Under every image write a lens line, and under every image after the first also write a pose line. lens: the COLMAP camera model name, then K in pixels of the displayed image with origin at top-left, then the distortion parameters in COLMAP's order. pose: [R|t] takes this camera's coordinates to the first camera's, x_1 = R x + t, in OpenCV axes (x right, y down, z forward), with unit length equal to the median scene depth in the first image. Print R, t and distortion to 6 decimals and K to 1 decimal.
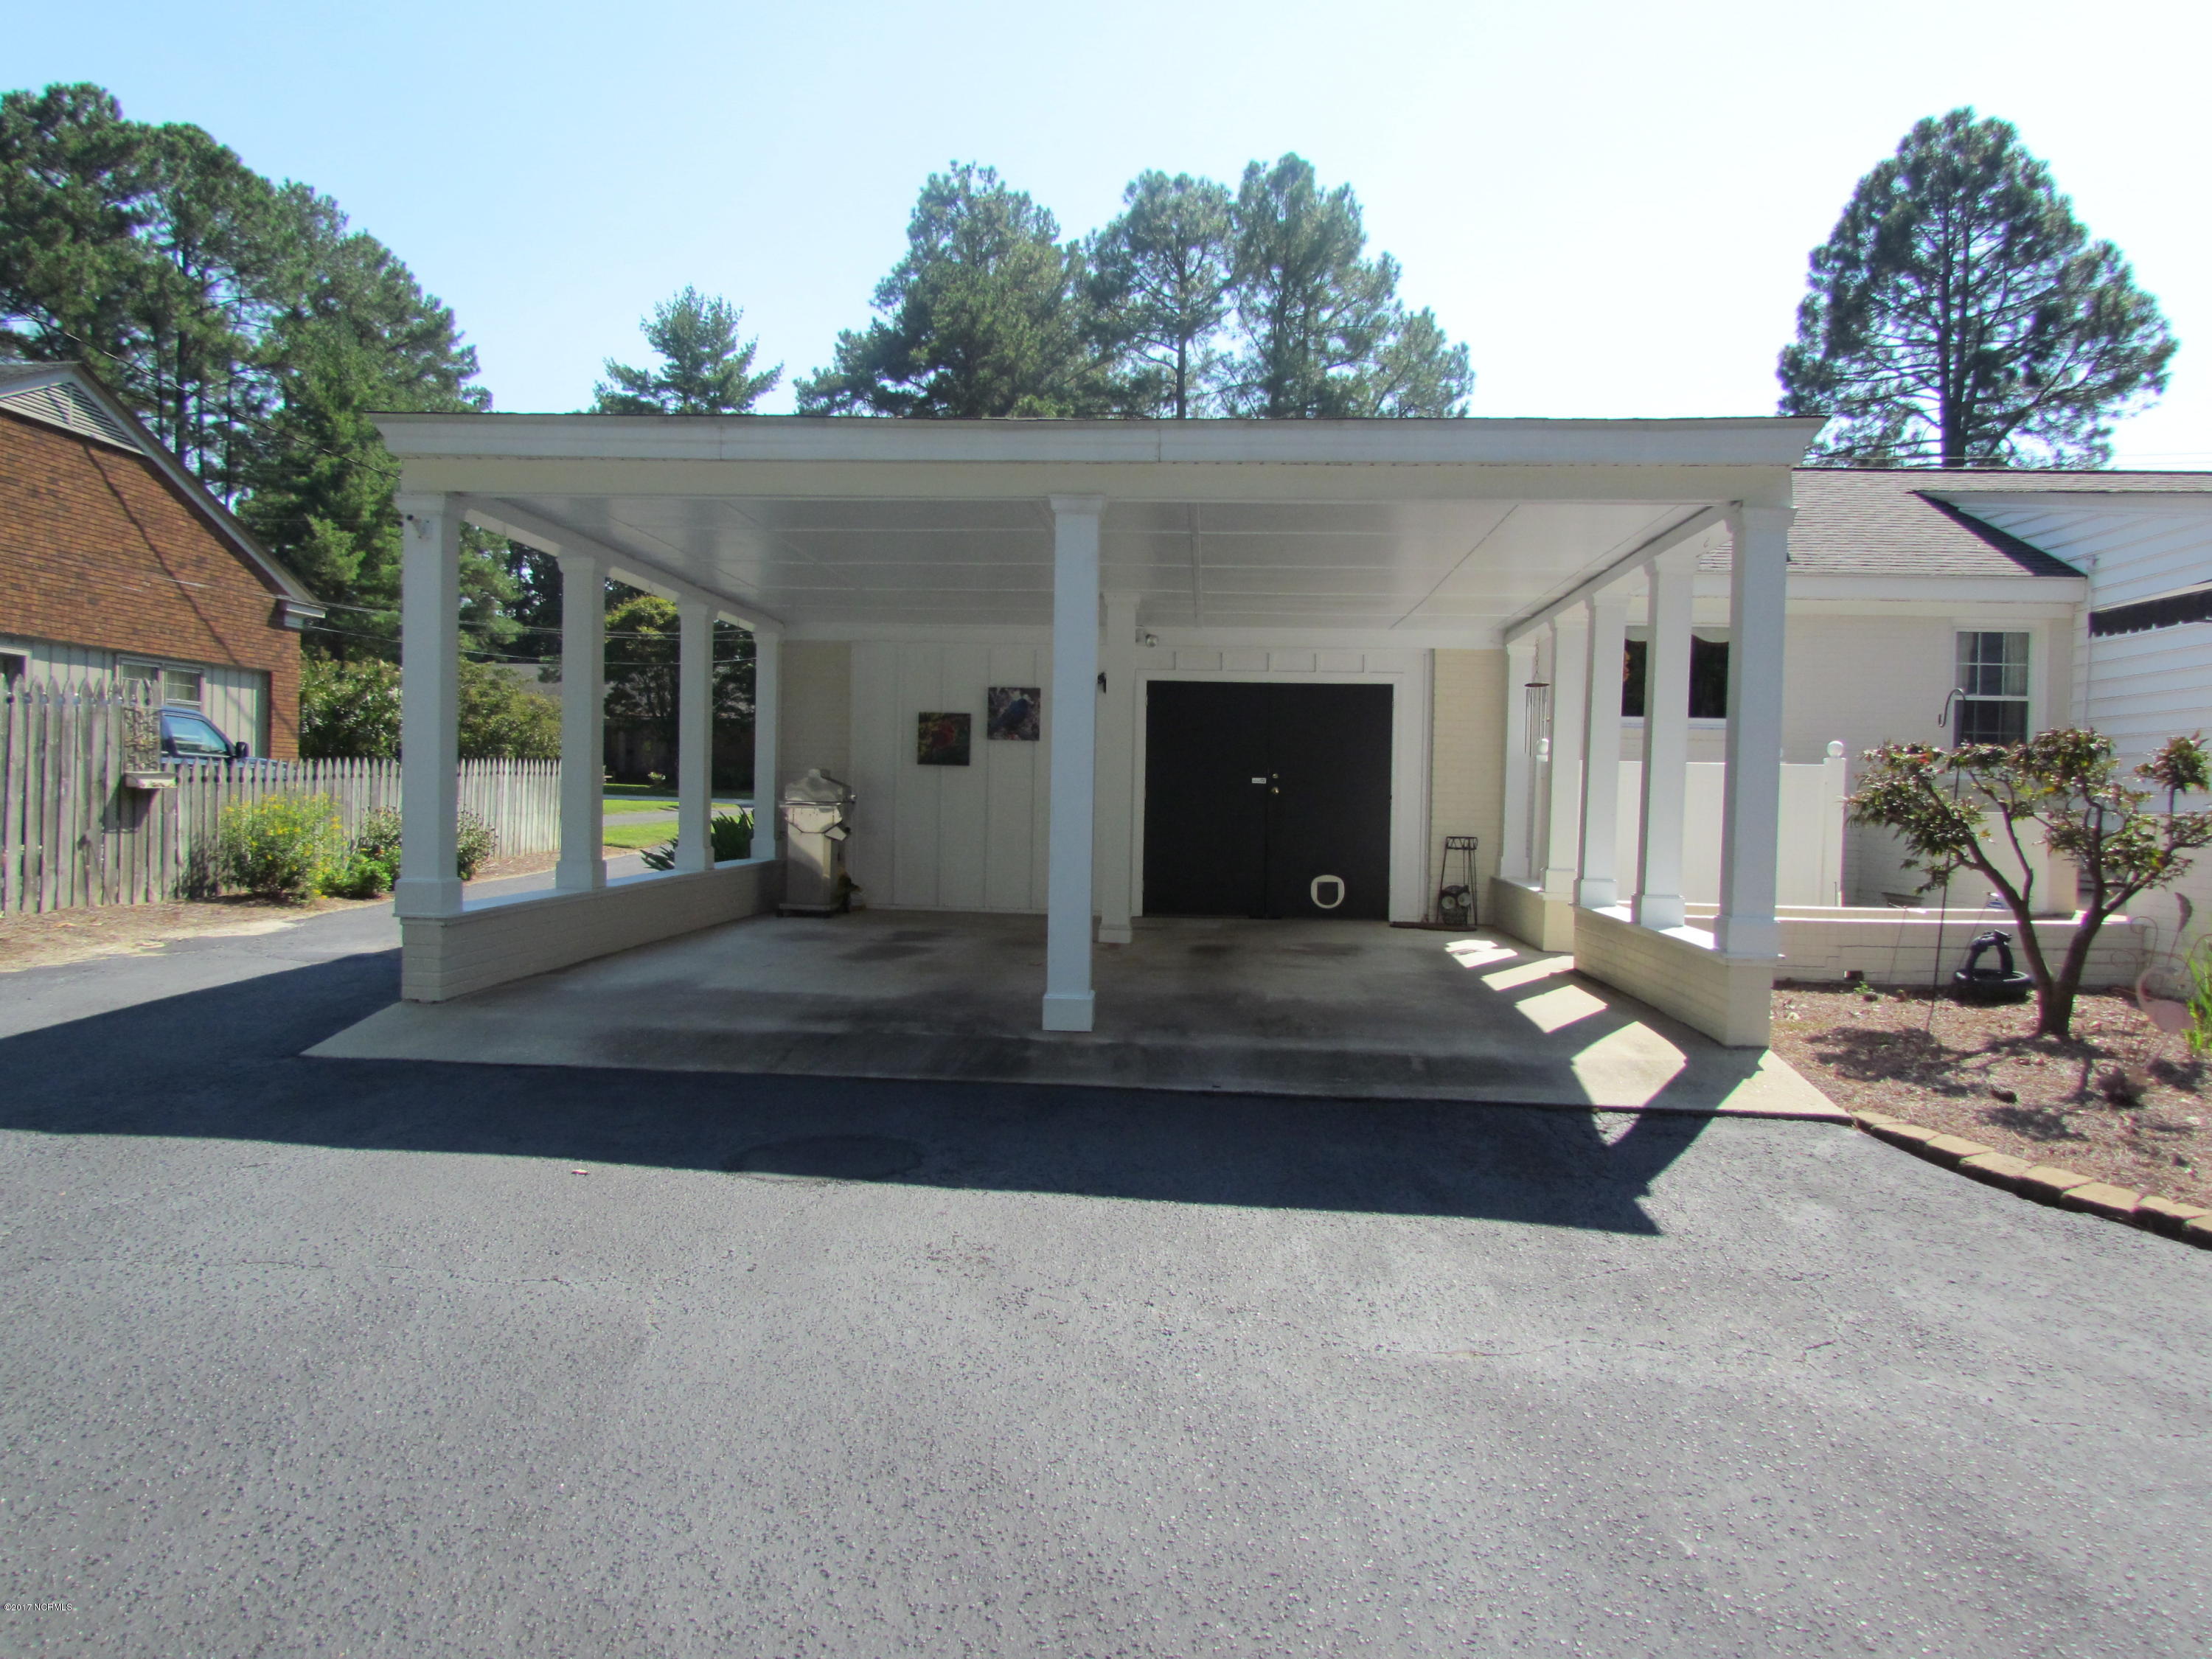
lens RADIAL K [[1574.7, 0, 1104.5], [0, 1574.7, 834.1], [0, 0, 1]] dist [-0.026490, 0.003740]
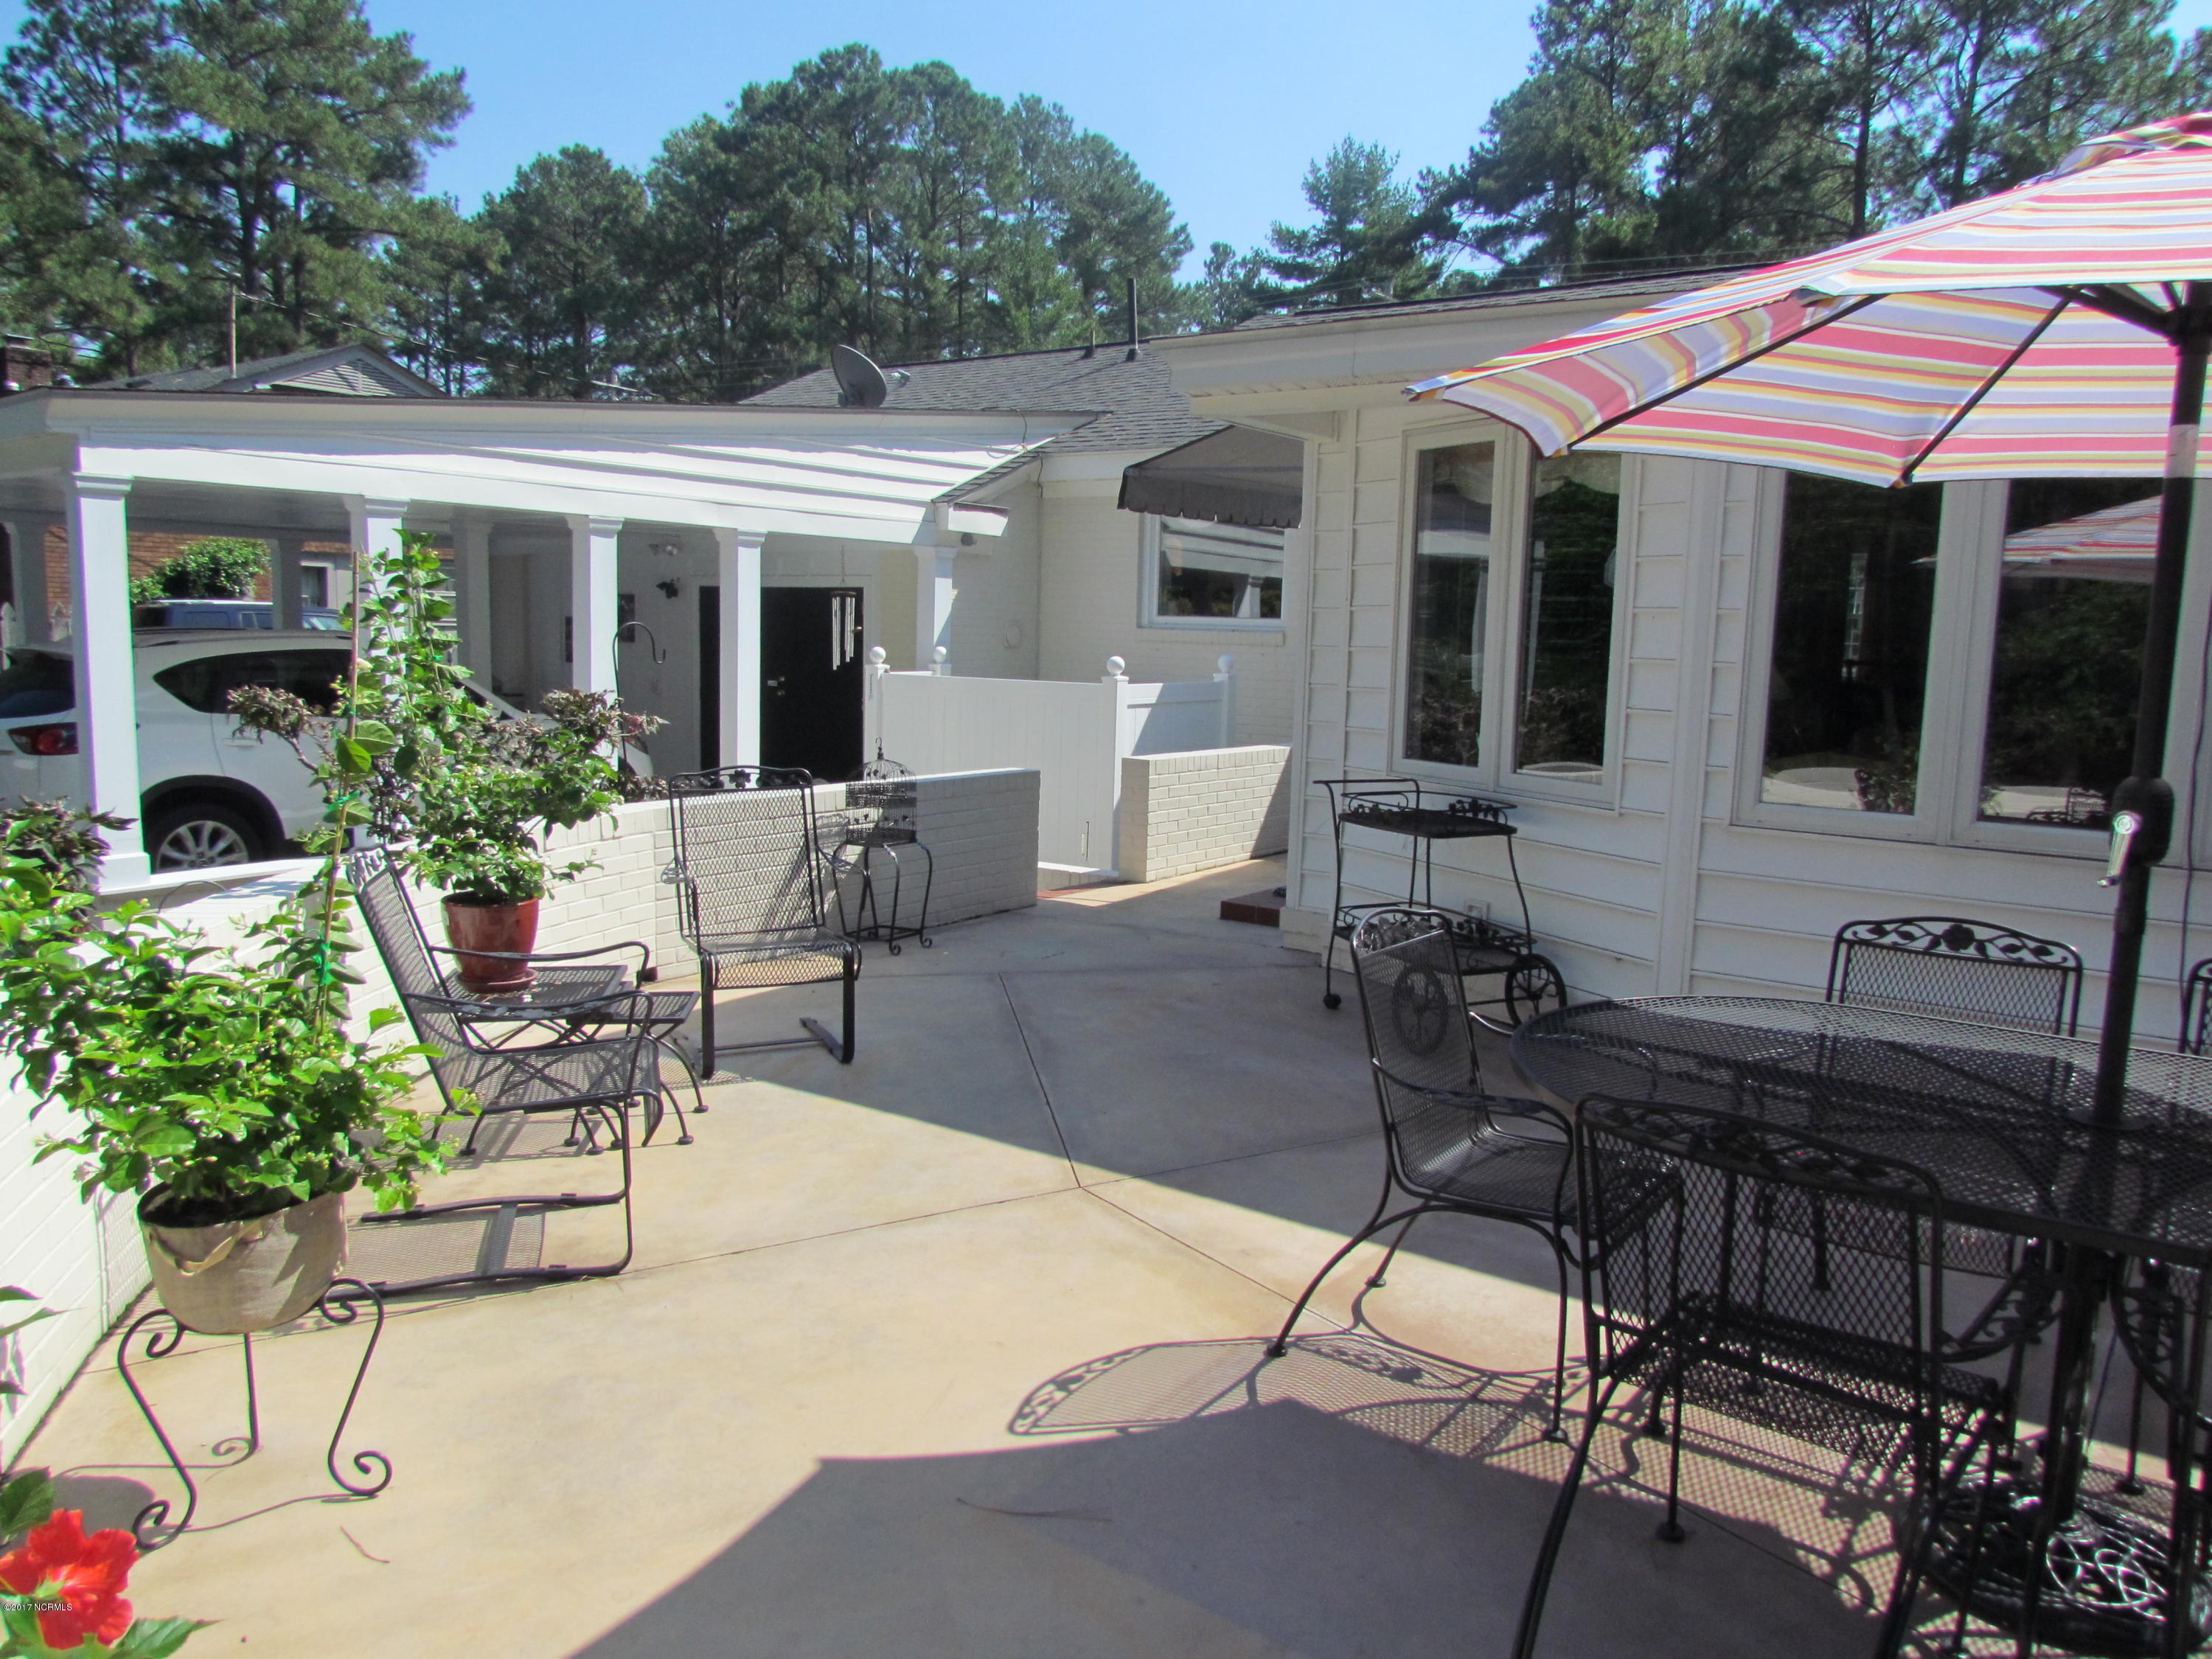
lens RADIAL K [[1574.7, 0, 1112.2], [0, 1574.7, 833.4], [0, 0, 1]] dist [-0.026490, 0.003740]
pose [[0.845558, 0.065954, -0.529795, 0.178510], [-0.014316, 0.994784, 0.100992, -0.009525], [0.533692, -0.077810, 0.842092, 0.055892]]
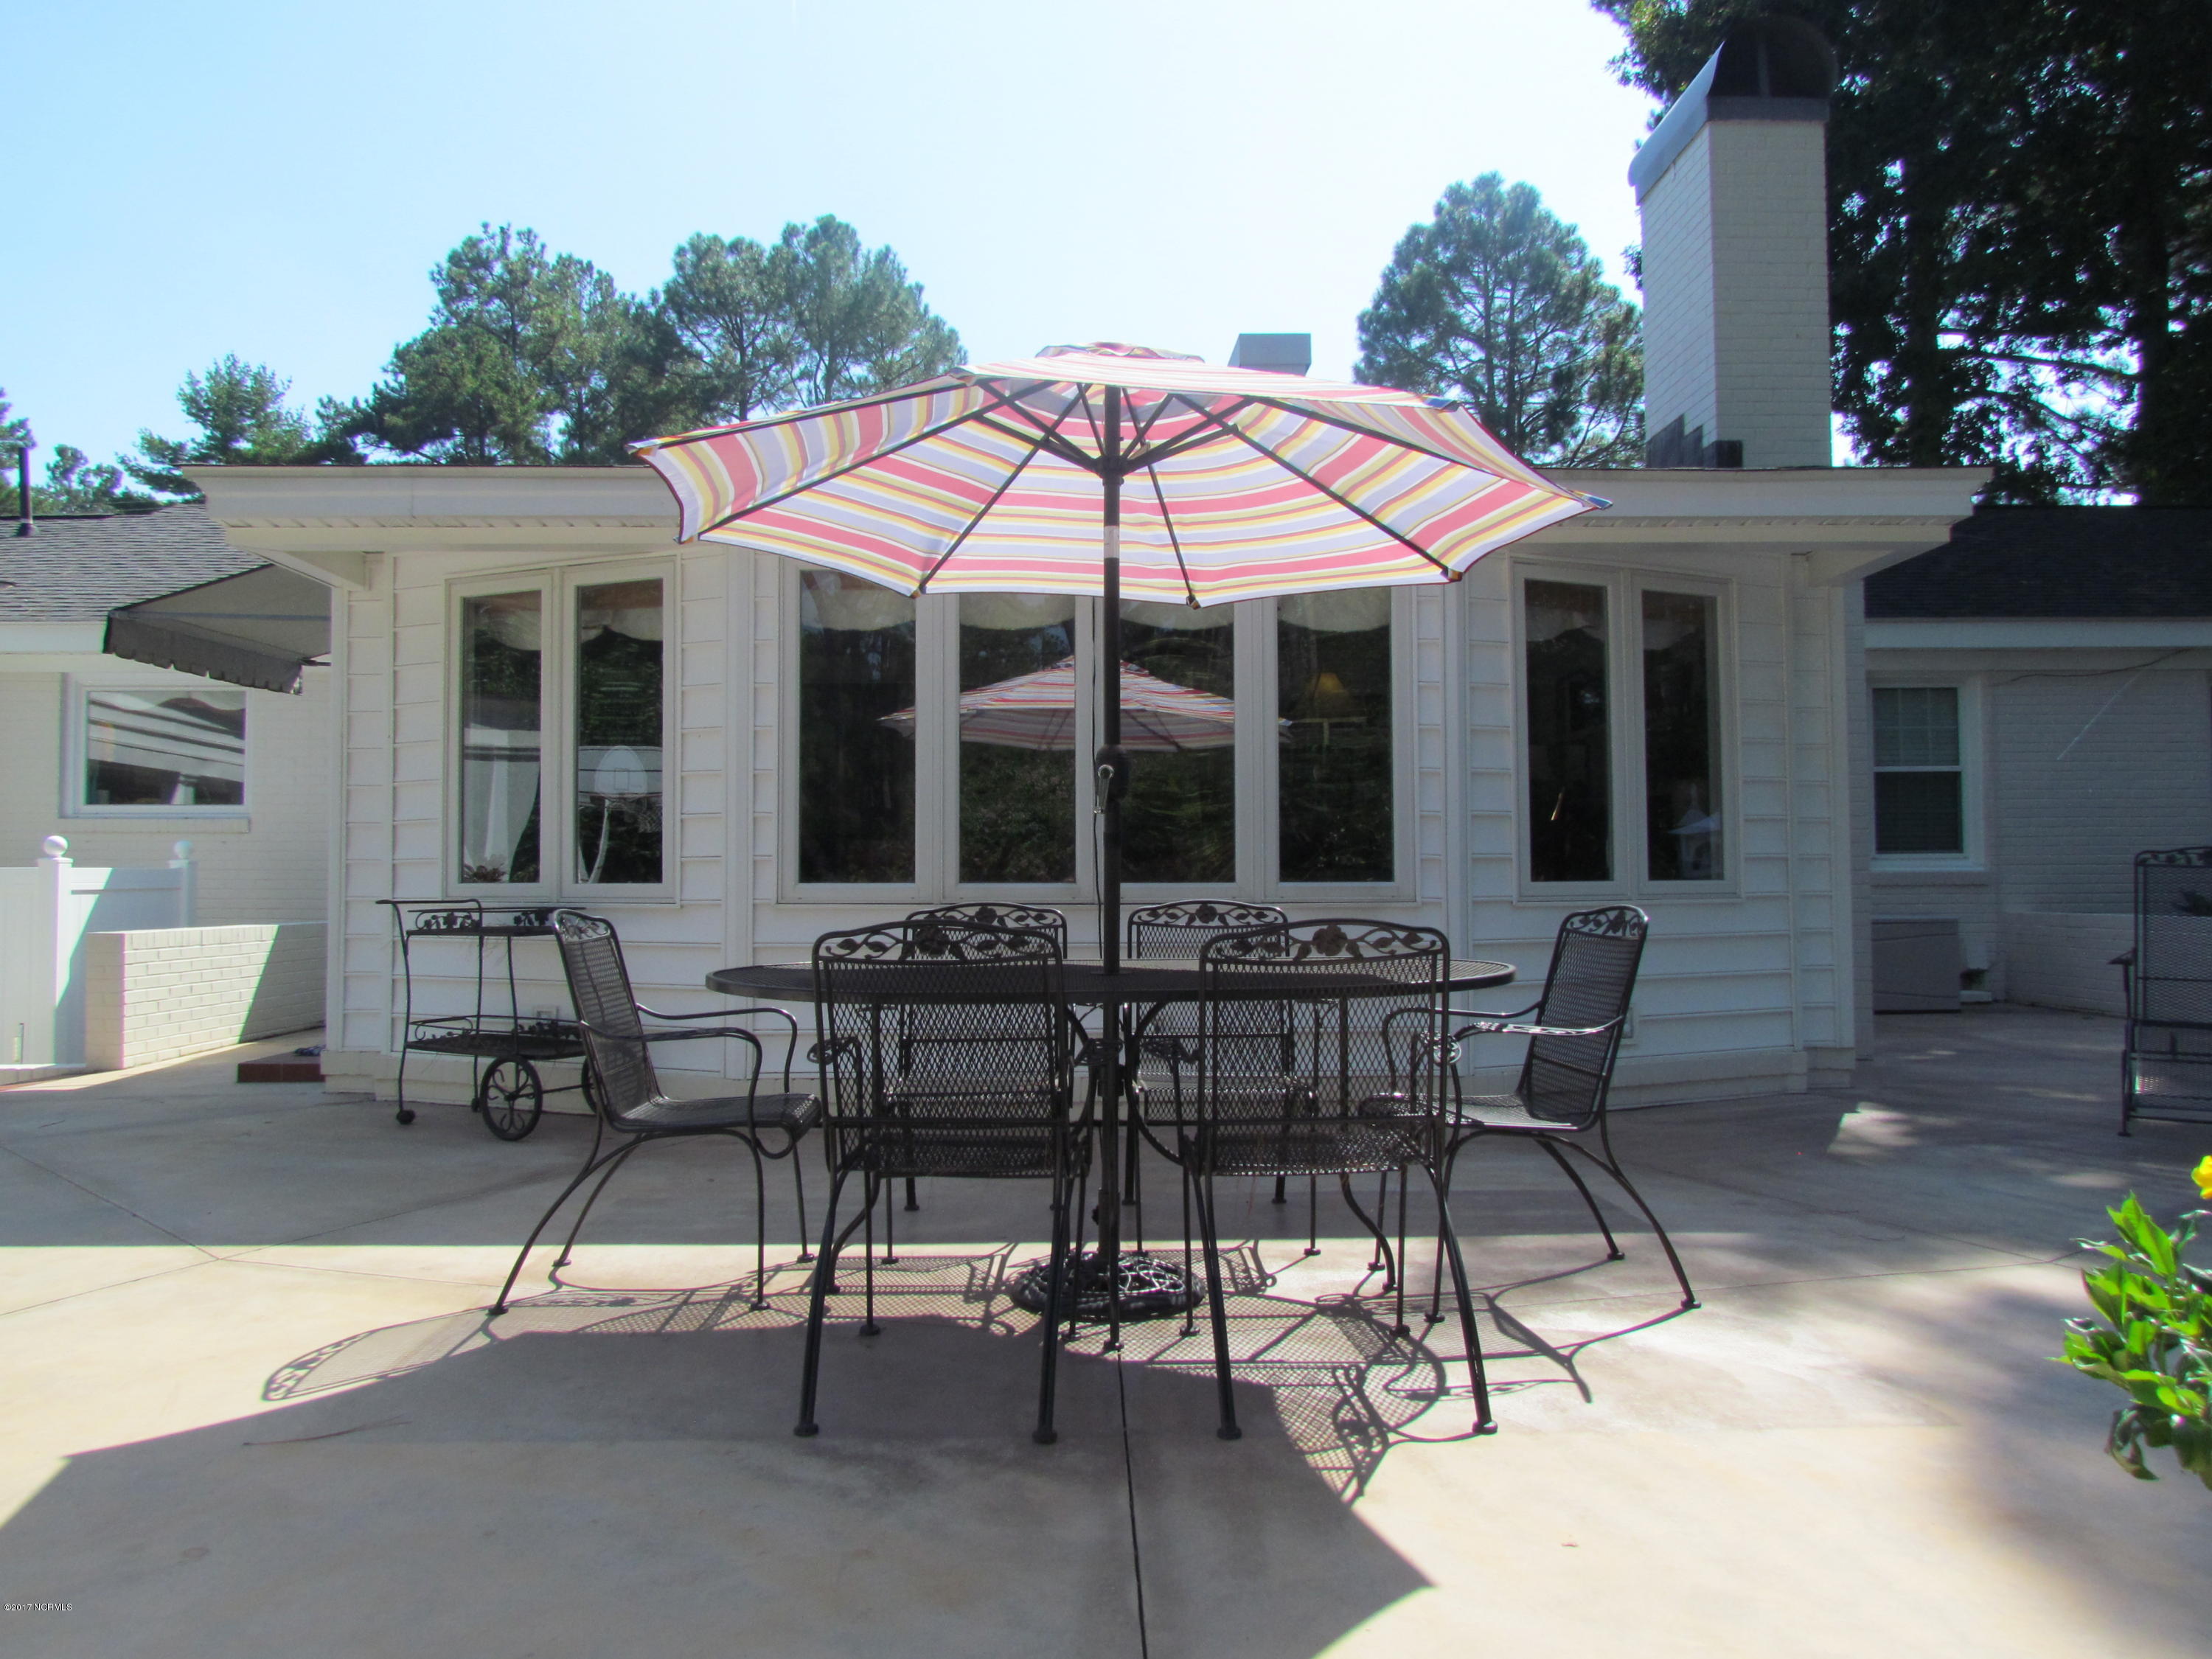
lens RADIAL K [[1574.7, 0, 1094.0], [0, 1574.7, 838.0], [0, 0, 1]] dist [-0.026490, 0.003740]
pose [[0.995512, -0.023335, 0.091718, 0.172782], [0.027825, 0.998460, -0.047984, -0.000108], [-0.090457, 0.050320, 0.994628, 0.040619]]
